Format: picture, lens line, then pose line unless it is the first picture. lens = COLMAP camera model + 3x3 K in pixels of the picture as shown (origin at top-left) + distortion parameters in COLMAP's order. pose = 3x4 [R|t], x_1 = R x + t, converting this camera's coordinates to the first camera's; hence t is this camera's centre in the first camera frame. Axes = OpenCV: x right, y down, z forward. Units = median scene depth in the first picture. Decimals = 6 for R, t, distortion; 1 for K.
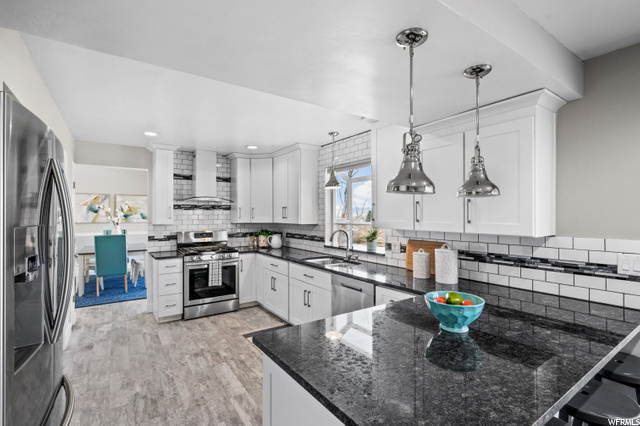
lens RADIAL K [[301.1, 0, 320.0], [0, 301.1, 213.0], [0, 0, 1]] dist [0.000262, 0.000332]
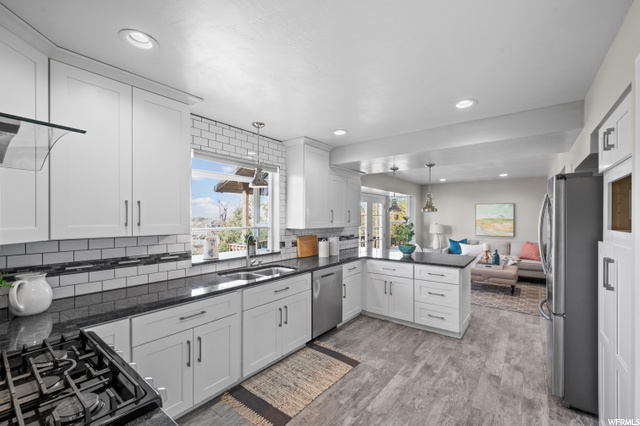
lens RADIAL K [[271.8, 0, 319.4], [0, 271.8, 217.1], [0, 0, 1]] dist [0.001071, 0.000067]
pose [[-0.306156, 0.001119, 0.951981, -0.650043], [-0.007004, 0.999970, -0.003428, 0.003763], [-0.951956, -0.007717, -0.306138, 0.916503]]
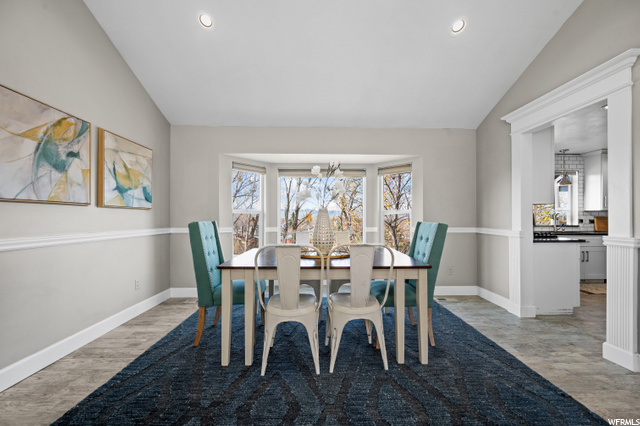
lens RADIAL K [[251.7, 0, 319.8], [0, 251.7, 218.8], [0, 0, 1]] dist [-0.002025, -0.000137]
pose [[0.543482, 0.004305, 0.839410, -1.476444], [-0.008672, 0.999962, 0.000487, 0.084761], [-0.839376, -0.007545, 0.543499, 1.155554]]
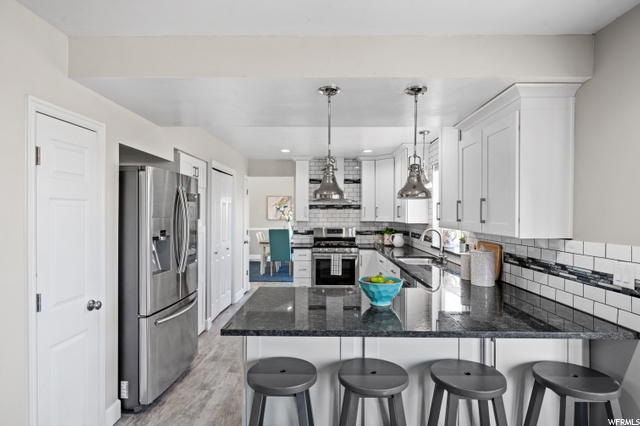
lens RADIAL K [[350.4, 0, 320.0], [0, 350.4, 213.0], [0, 0, 1]] dist [-0.001438, -0.000545]
pose [[0.811378, 0.003507, -0.584511, 0.374113], [-0.001461, 0.999991, 0.003972, -0.001186], [0.584520, -0.002369, 0.811376, -0.116592]]
